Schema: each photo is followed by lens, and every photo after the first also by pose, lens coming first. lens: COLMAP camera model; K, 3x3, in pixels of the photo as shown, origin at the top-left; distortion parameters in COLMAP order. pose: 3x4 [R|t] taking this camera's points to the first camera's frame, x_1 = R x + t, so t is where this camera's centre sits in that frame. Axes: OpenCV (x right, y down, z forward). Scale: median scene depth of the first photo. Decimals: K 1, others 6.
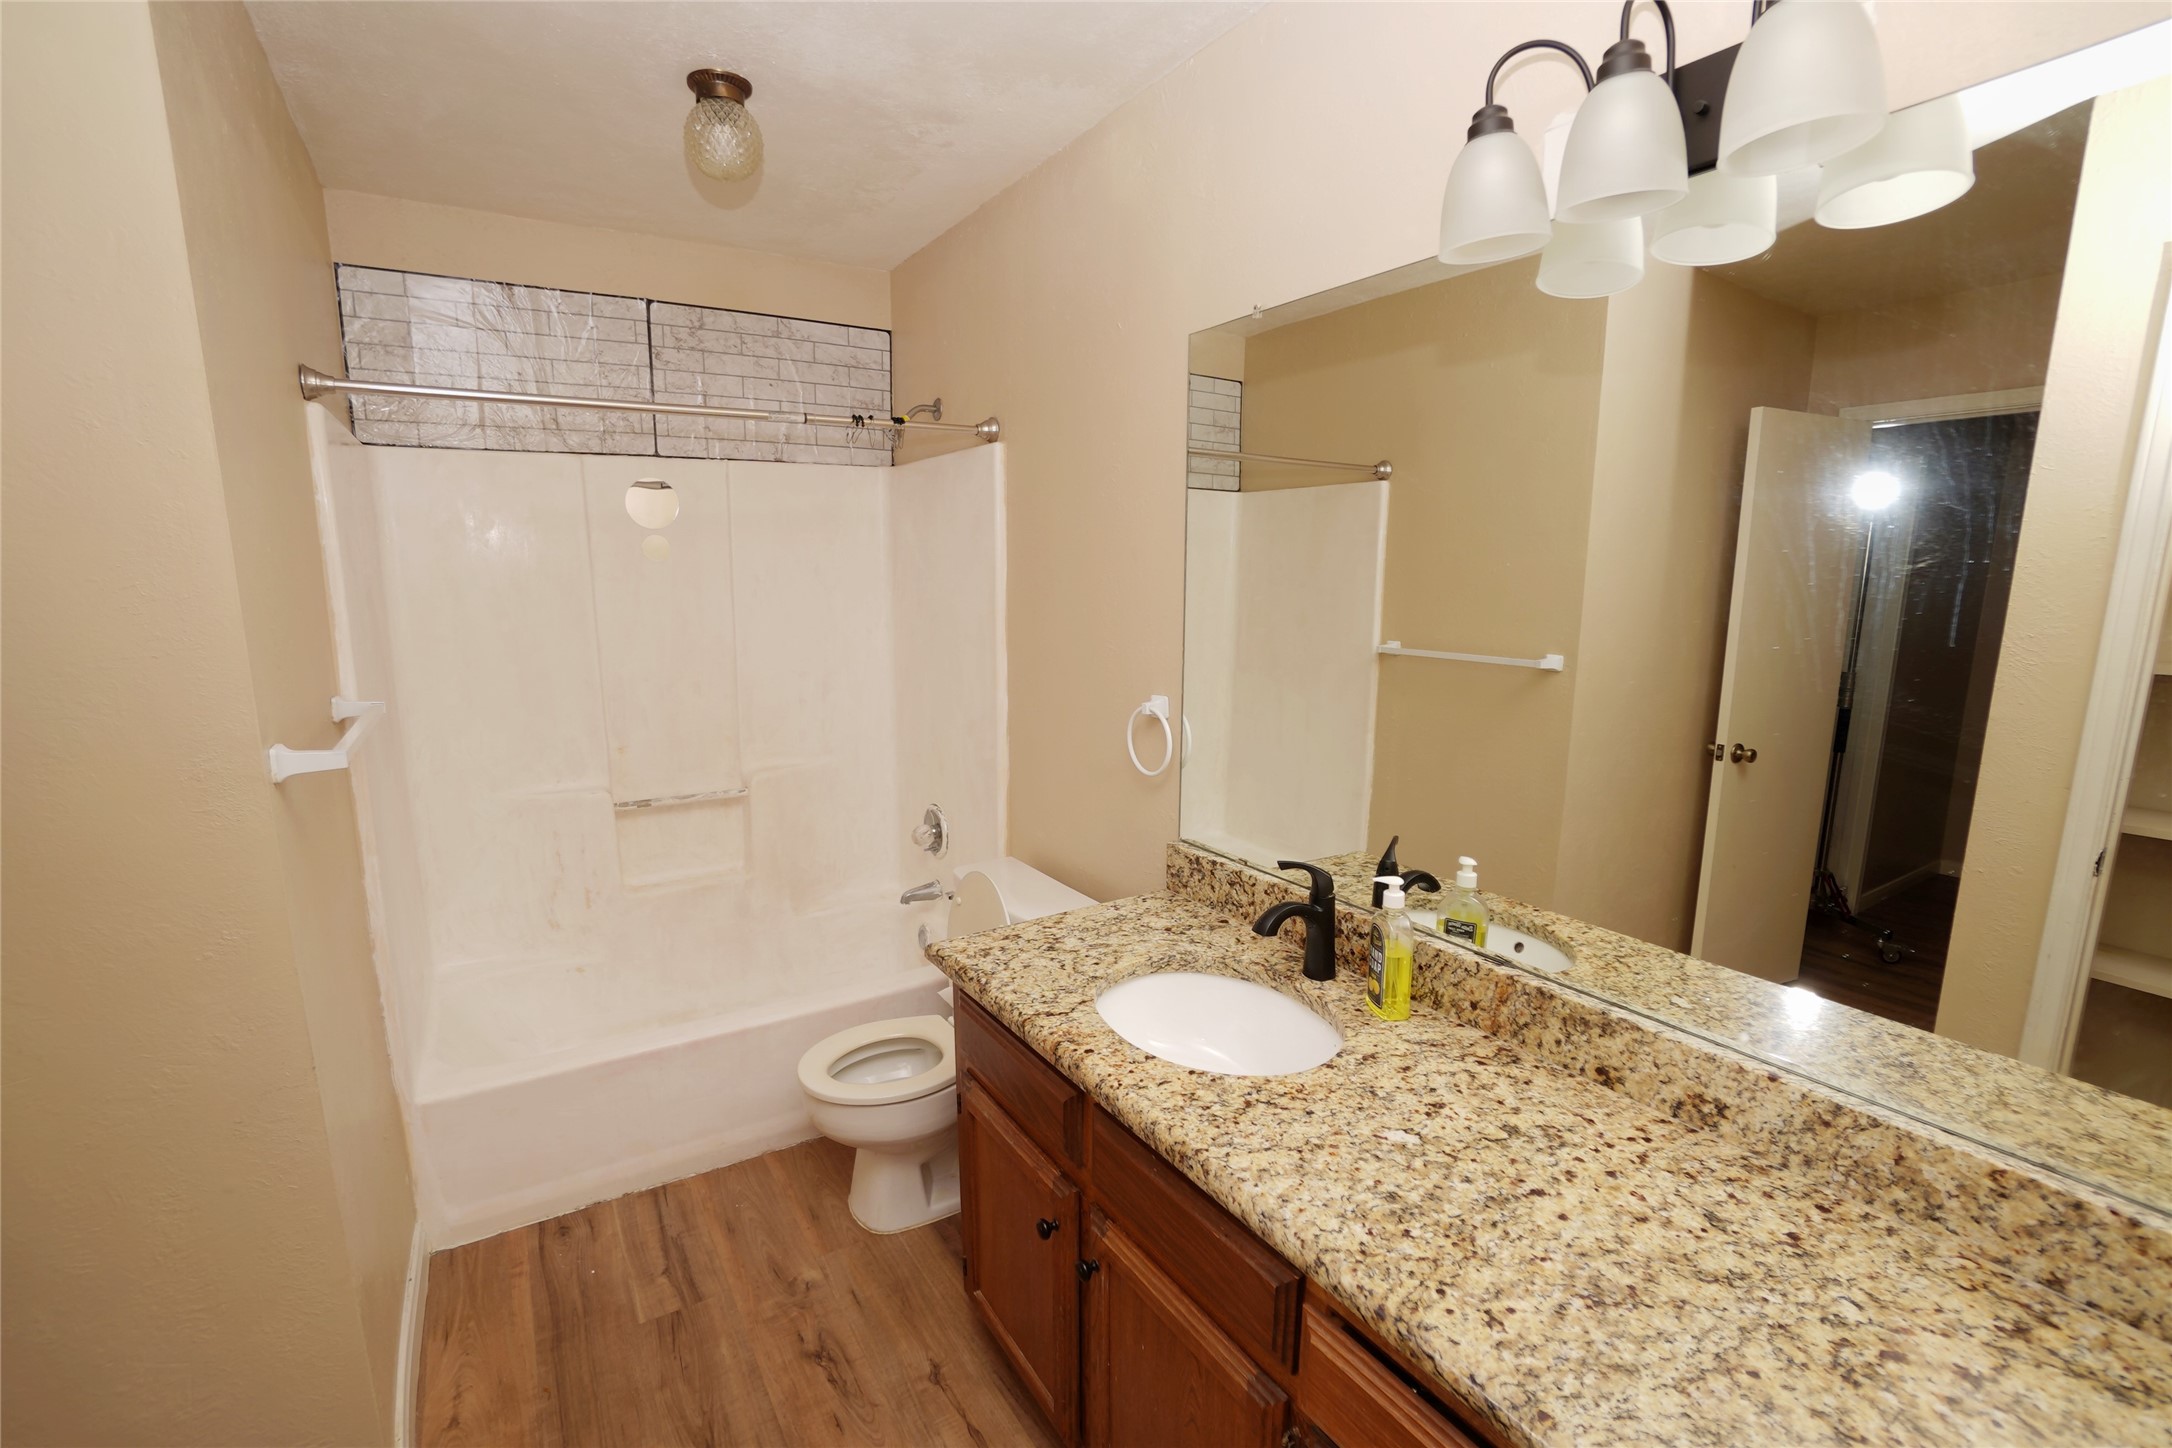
lens RADIAL K [[961.6, 0, 1082.0], [0, 961.6, 734.0], [0, 0, 1]] dist [-0.064215, 0.022890]
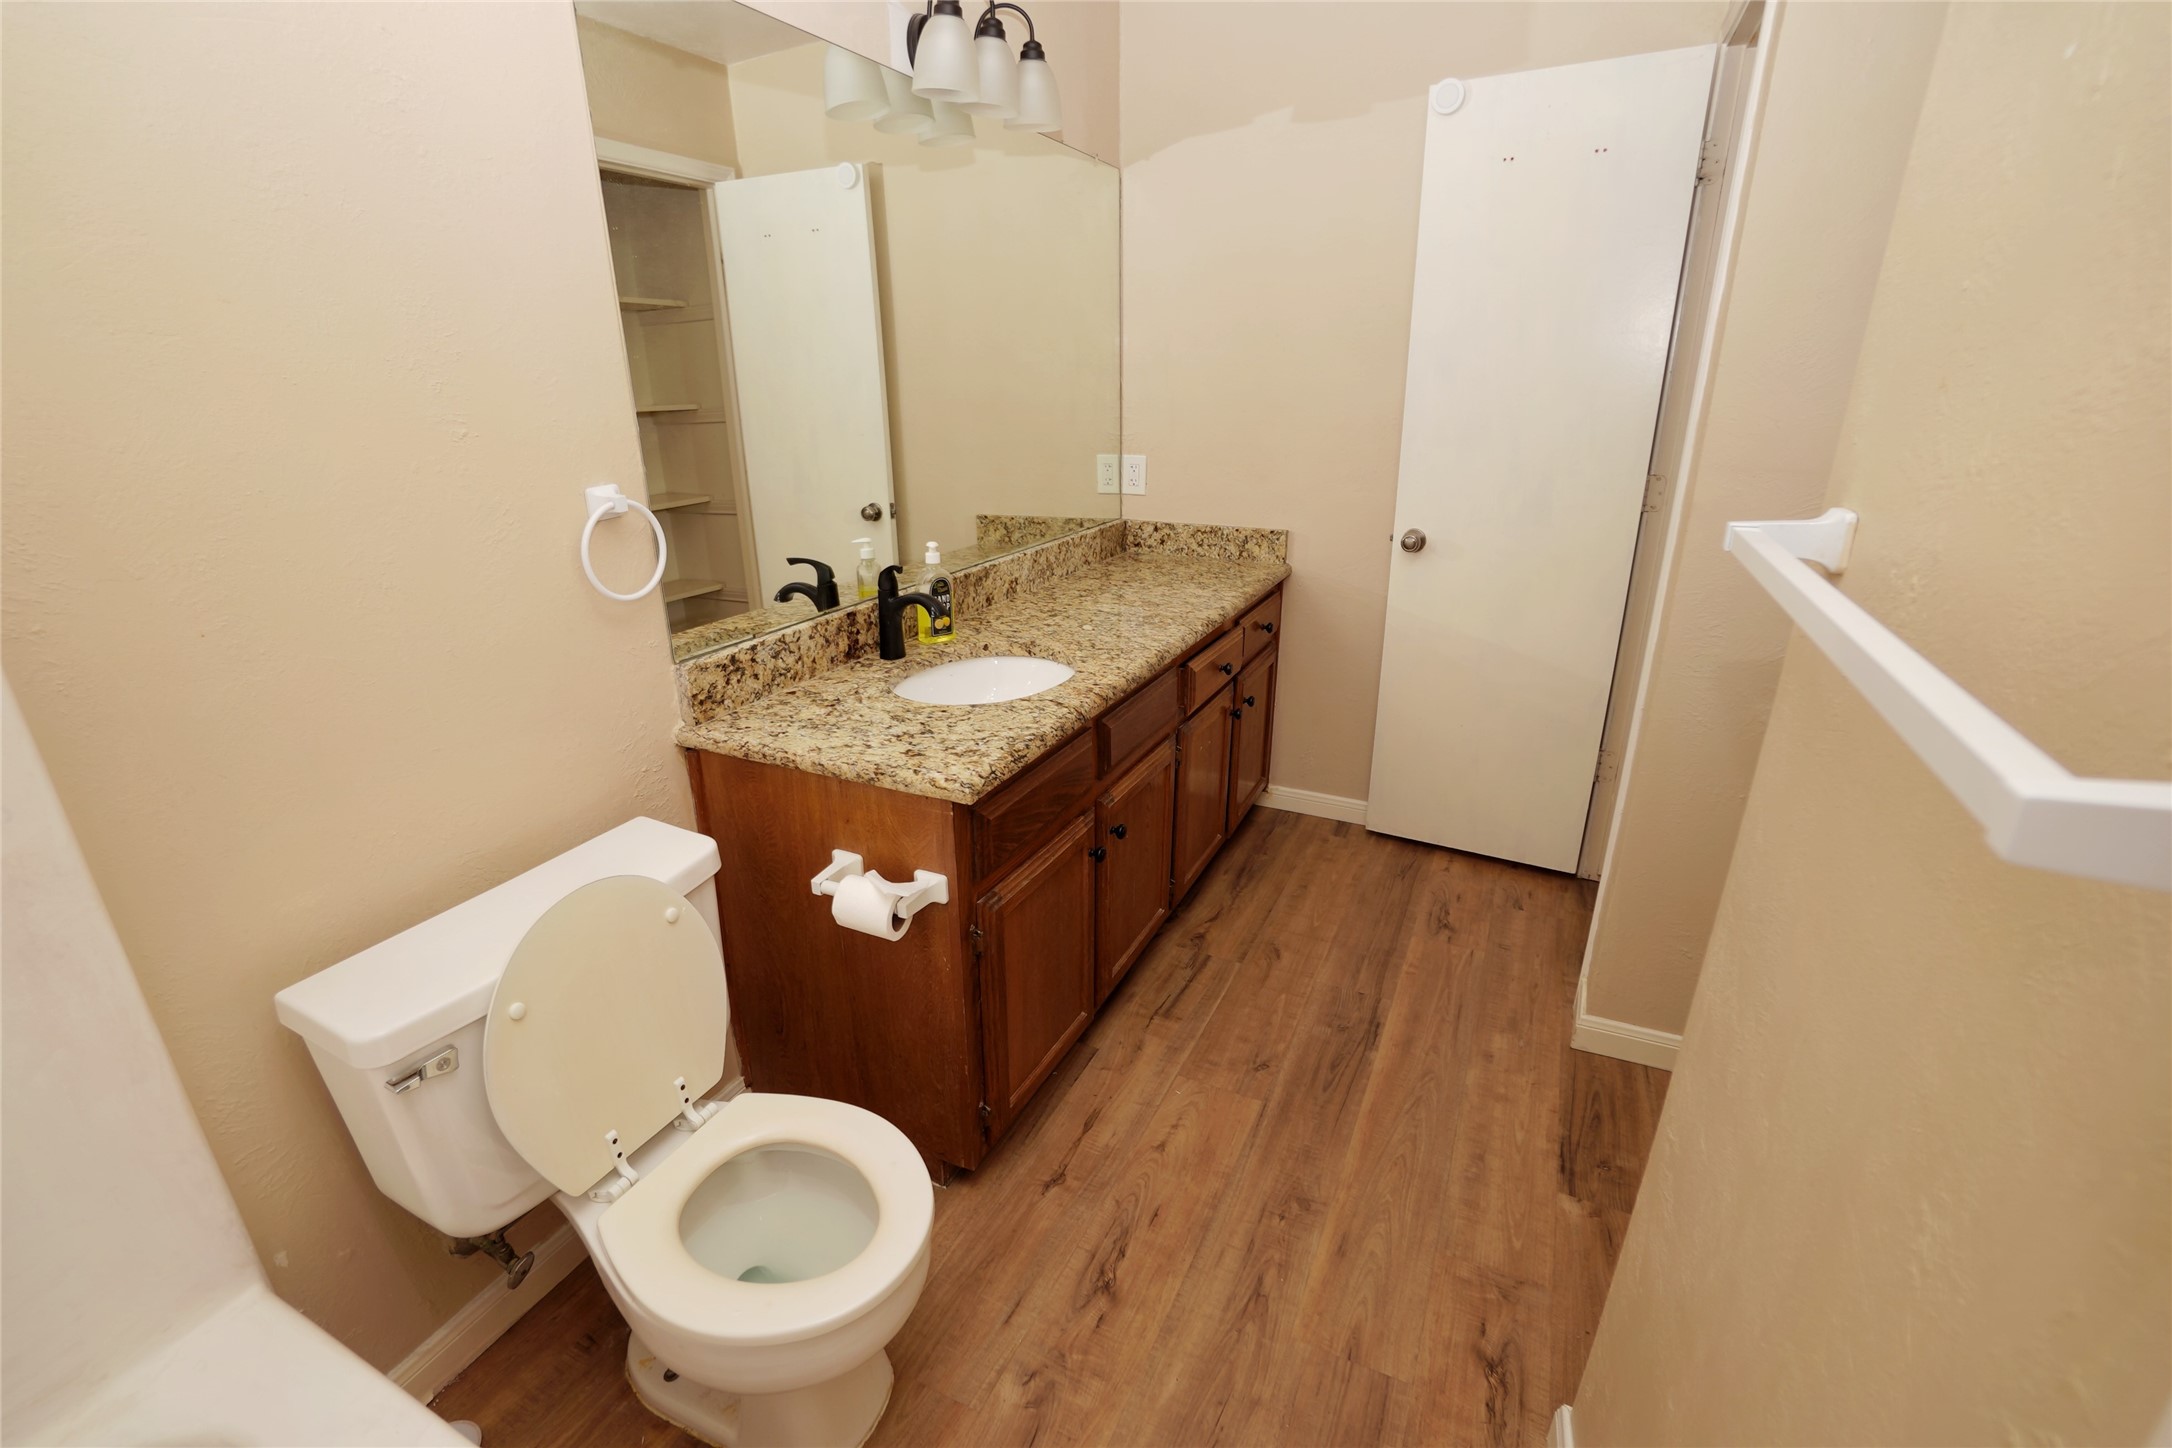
lens RADIAL K [[961.6, 0, 1082.0], [0, 961.6, 734.0], [0, 0, 1]] dist [-0.064215, 0.022890]
pose [[-0.527704, -0.291939, 0.797684, -0.839391], [0.156214, 0.889713, 0.428962, -0.142319], [-0.834941, 0.350974, -0.423900, 1.267908]]
